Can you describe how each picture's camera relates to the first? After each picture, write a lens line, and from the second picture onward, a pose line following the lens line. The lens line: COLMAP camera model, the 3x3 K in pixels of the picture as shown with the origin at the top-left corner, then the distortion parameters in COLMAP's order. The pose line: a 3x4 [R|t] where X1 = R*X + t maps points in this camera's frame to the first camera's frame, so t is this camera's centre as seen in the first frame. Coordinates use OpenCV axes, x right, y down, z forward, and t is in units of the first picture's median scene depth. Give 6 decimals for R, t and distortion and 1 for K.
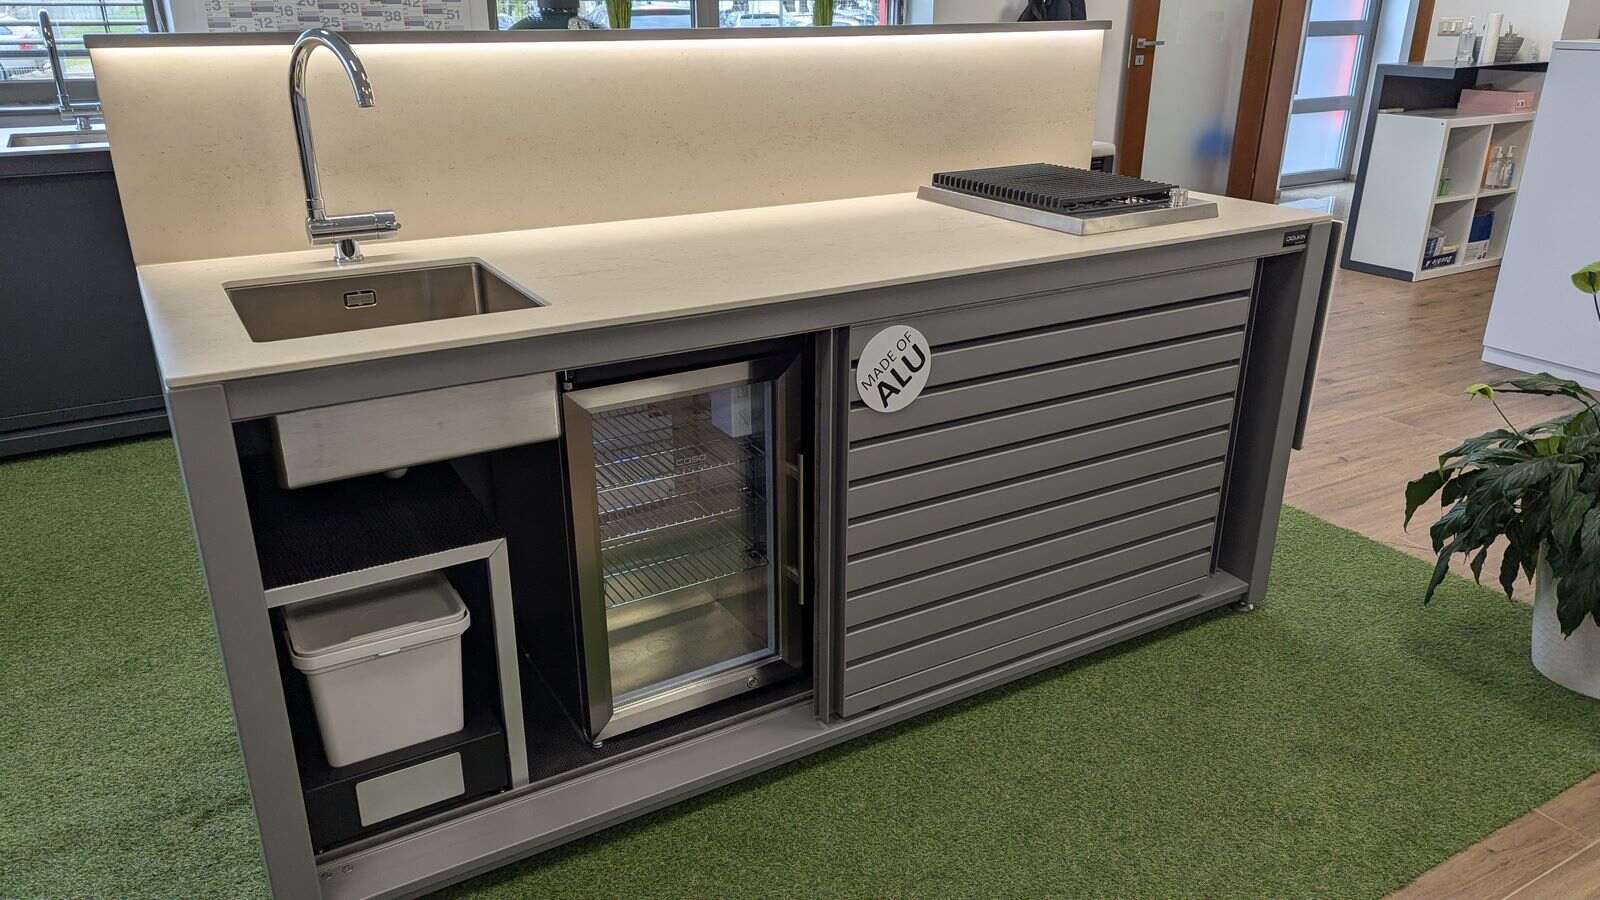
lens RADIAL K [[1114.2, 0, 805.3], [0, 1114.2, 446.3], [0, 0, 1]] dist [0.085963, -0.000072]
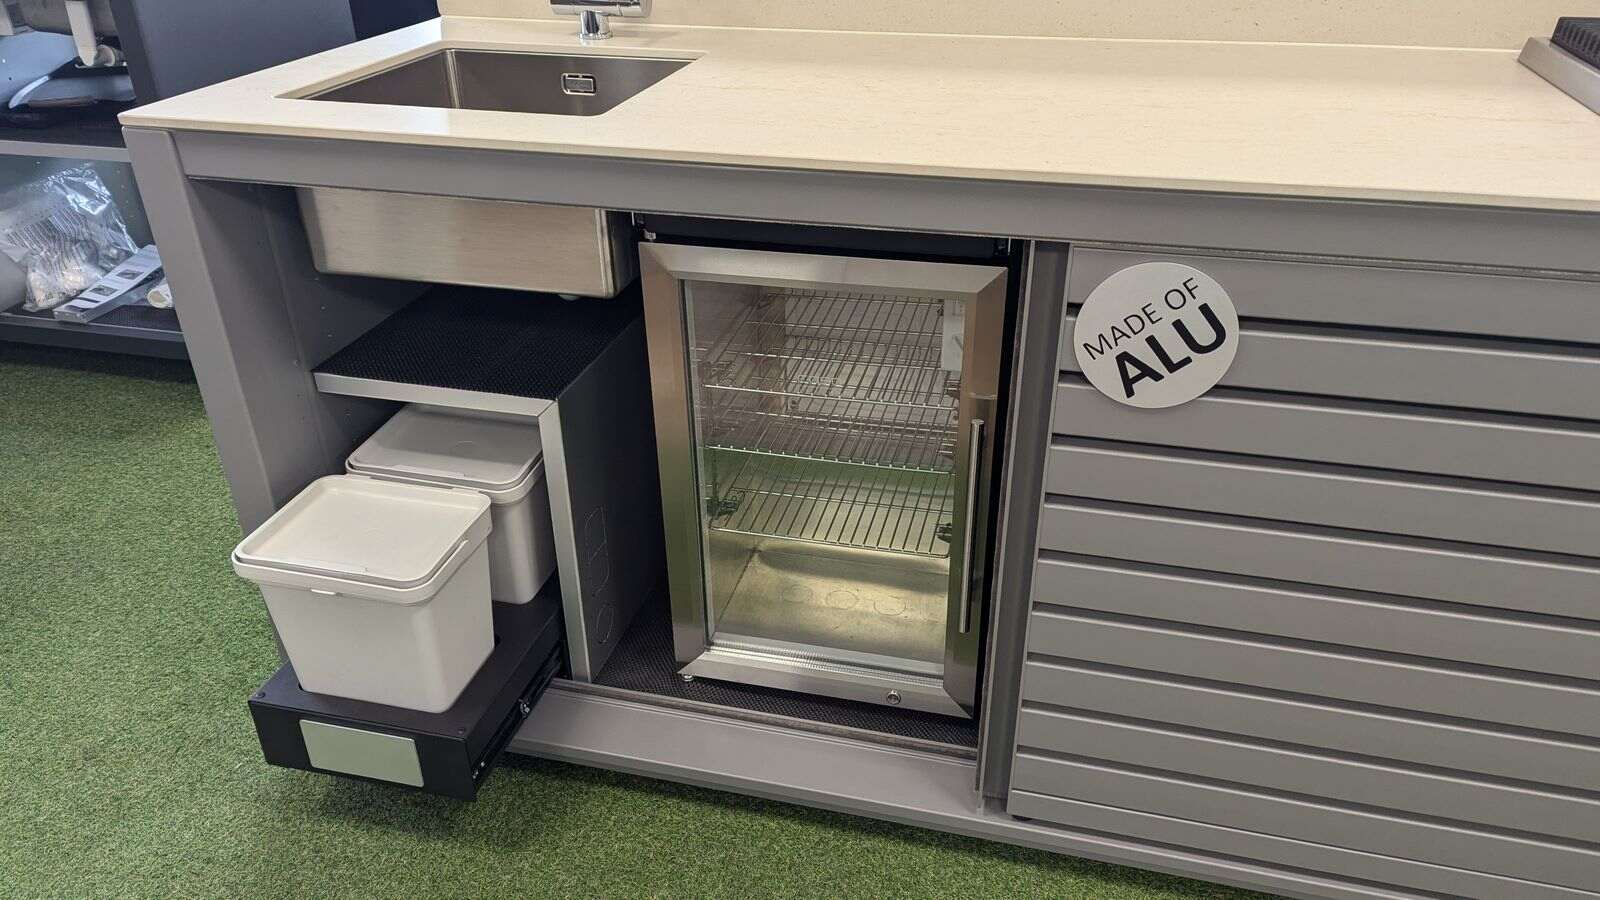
lens RADIAL K [[1114.2, 0, 791.5], [0, 1114.2, 451.2], [0, 0, 1]] dist [0.085963, -0.000072]
pose [[0.702067, 0.341508, -0.624880, 0.329925], [-0.247538, 0.939819, 0.235512, -0.104325], [0.667703, -0.010663, 0.744351, 0.447549]]
